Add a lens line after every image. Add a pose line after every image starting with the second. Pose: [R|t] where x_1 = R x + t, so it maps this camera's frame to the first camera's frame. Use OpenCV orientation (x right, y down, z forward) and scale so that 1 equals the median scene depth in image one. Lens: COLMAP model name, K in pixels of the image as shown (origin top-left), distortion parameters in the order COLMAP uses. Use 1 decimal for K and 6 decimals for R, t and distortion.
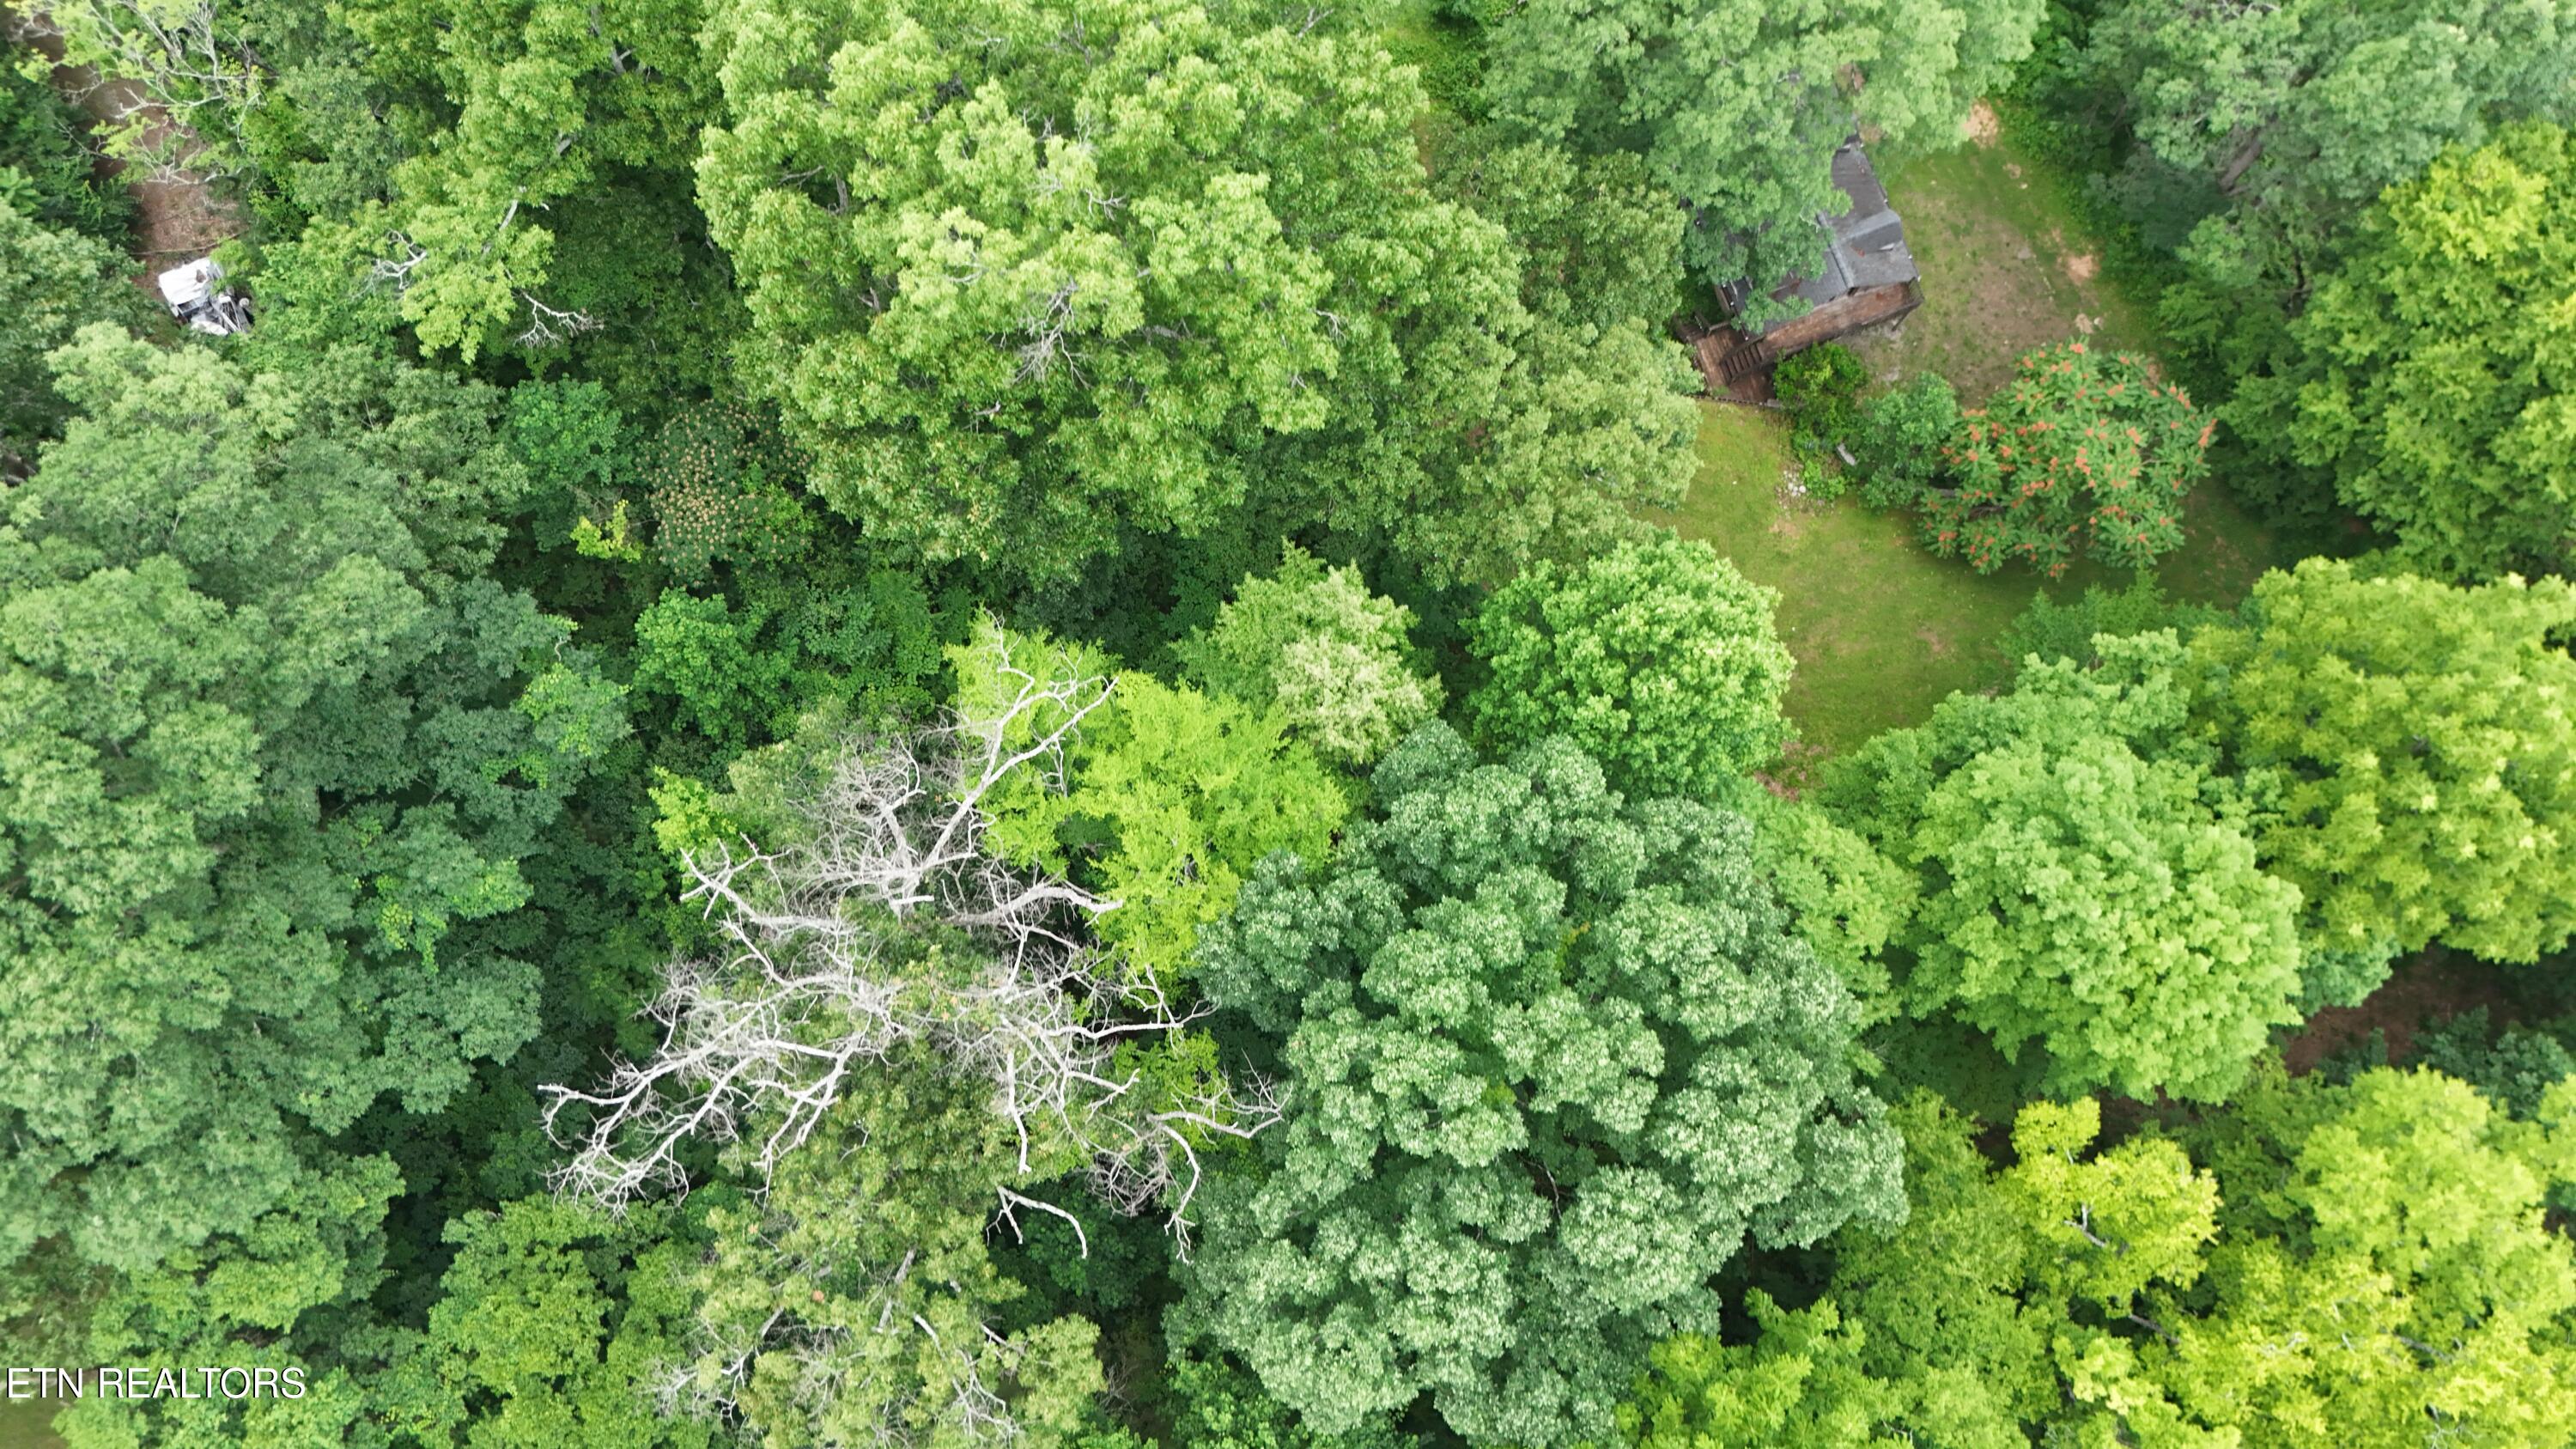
lens RADIAL K [[1903.2, 0, 1289.9], [0, 1903.2, 722.7], [0, 0, 1]] dist [0.072702, -0.076045]
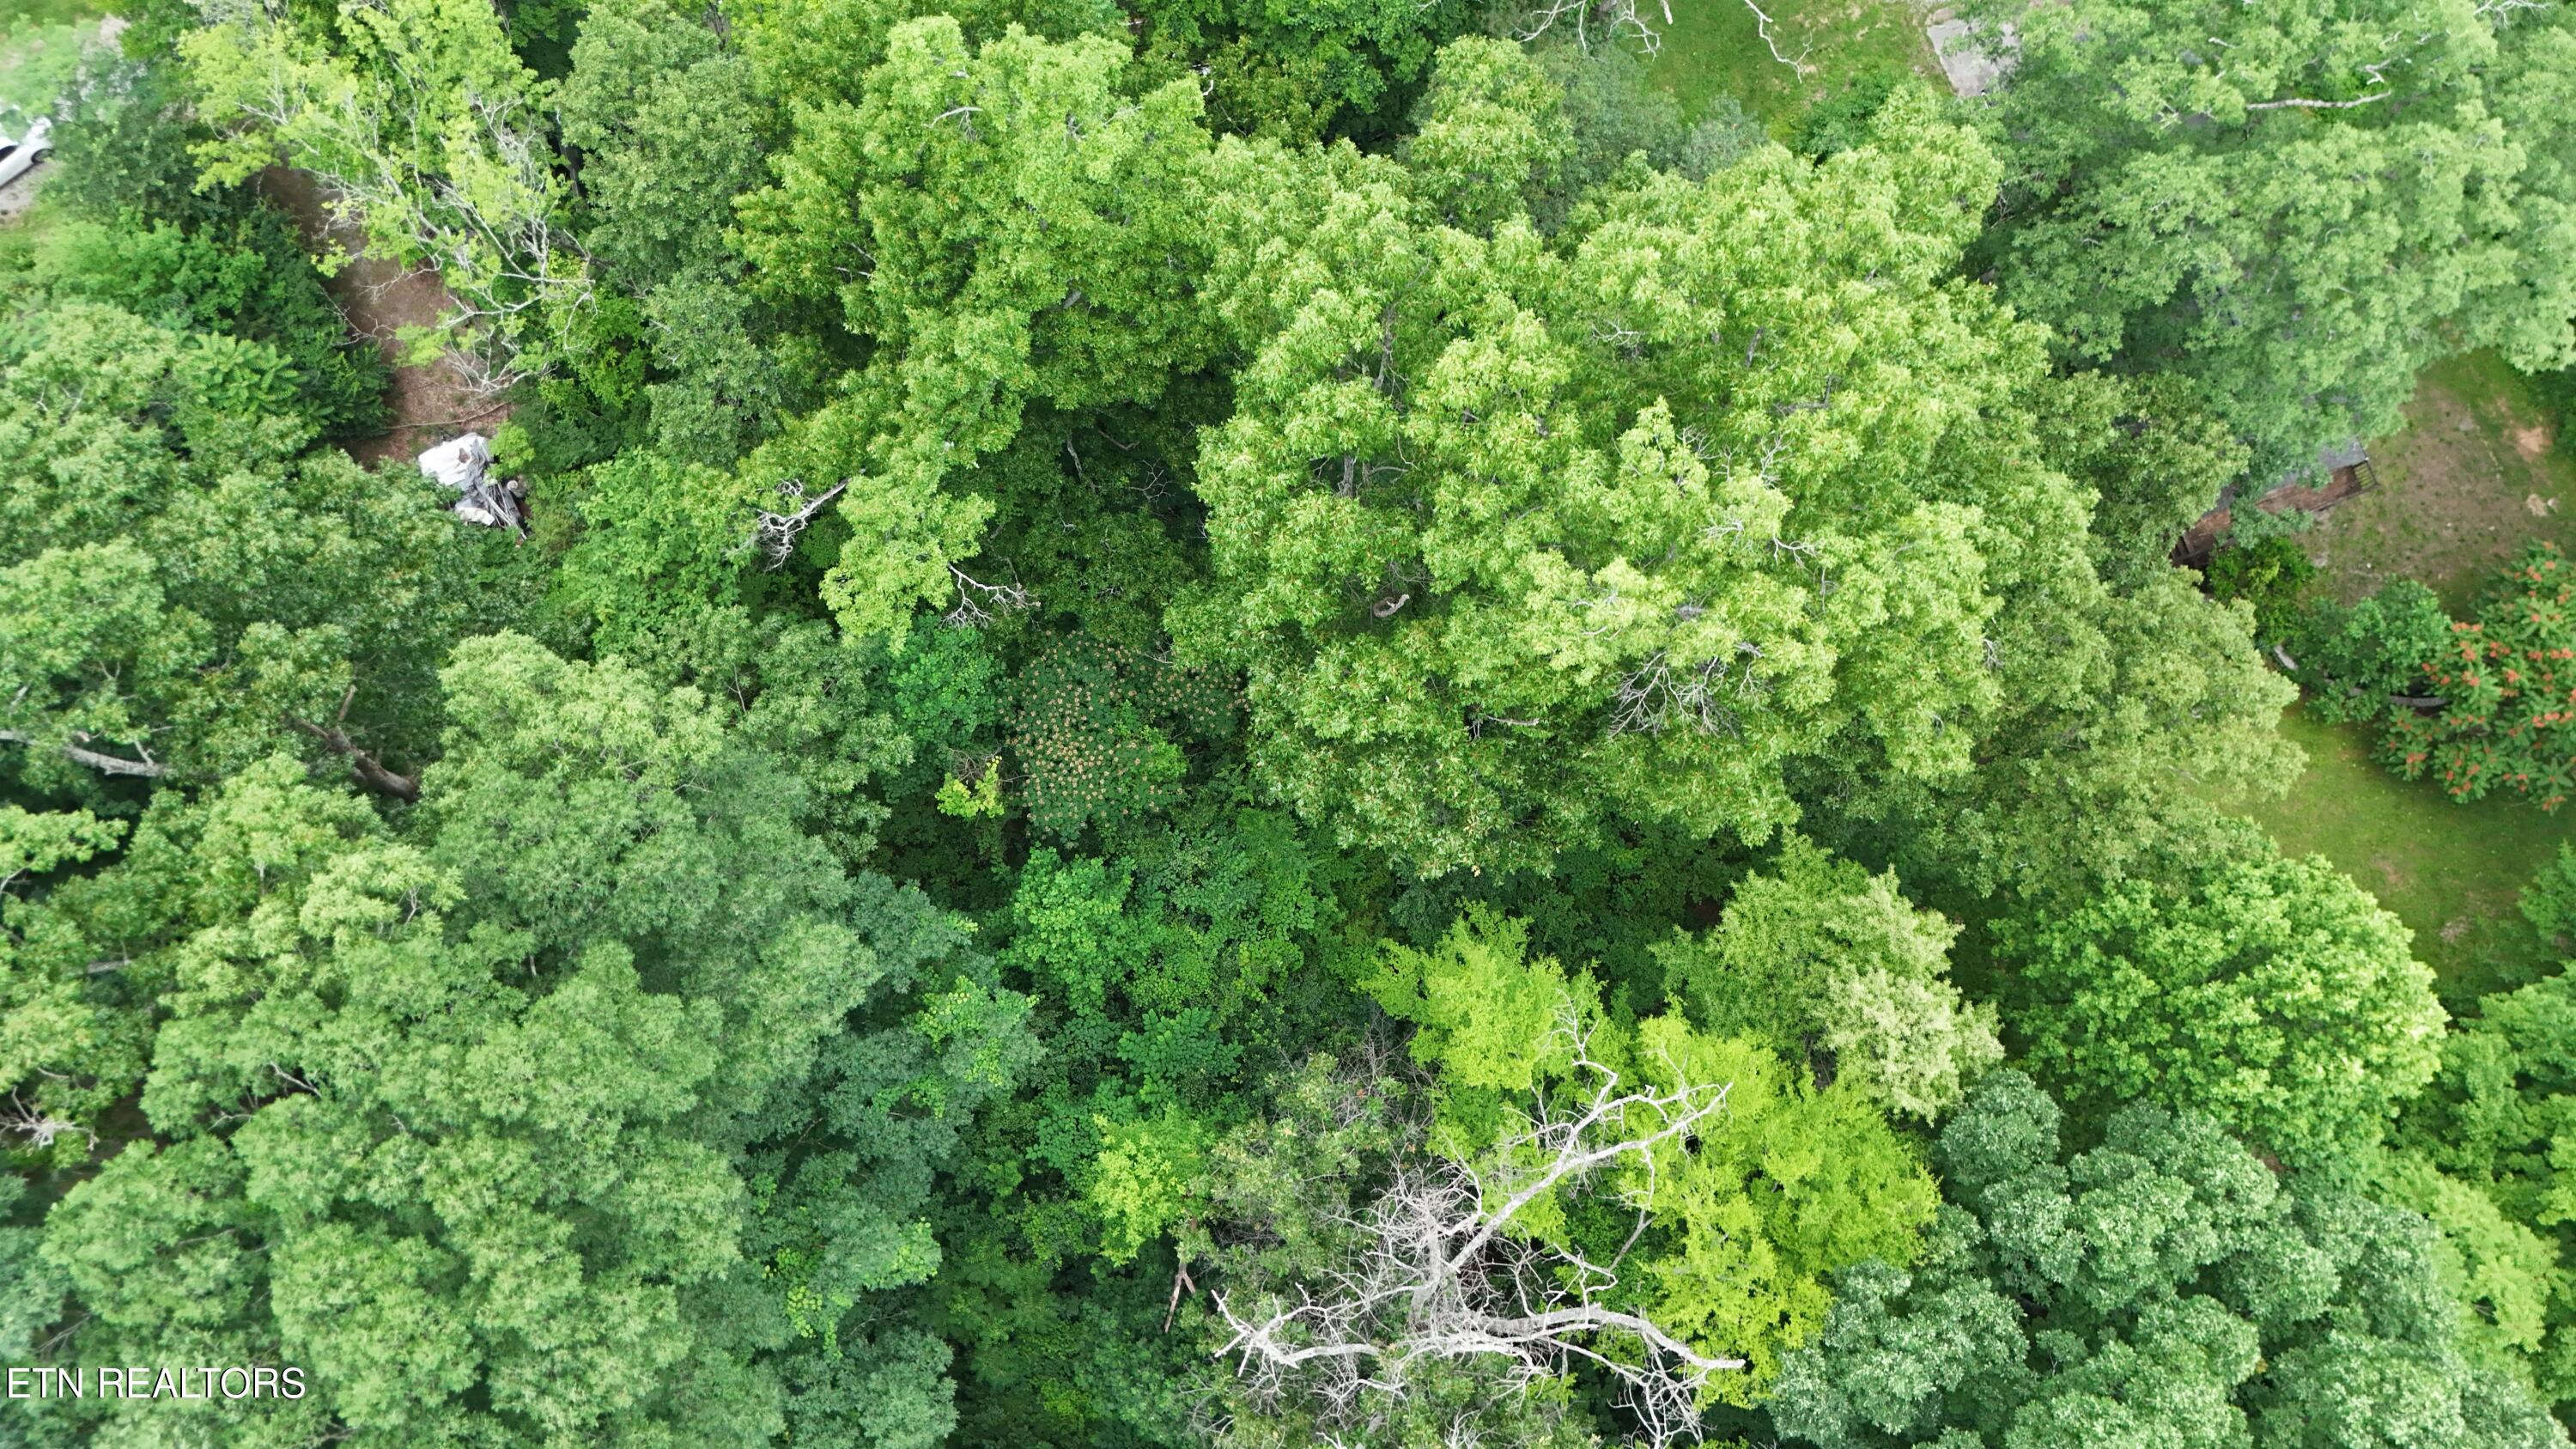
lens RADIAL K [[1903.2, 0, 1289.9], [0, 1903.2, 722.7], [0, 0, 1]] dist [0.072702, -0.076045]
pose [[0.999954, 0.007897, -0.005394, -0.252703], [-0.007885, 0.999967, 0.002177, -0.163259], [0.005411, -0.002134, 0.999983, 0.154885]]
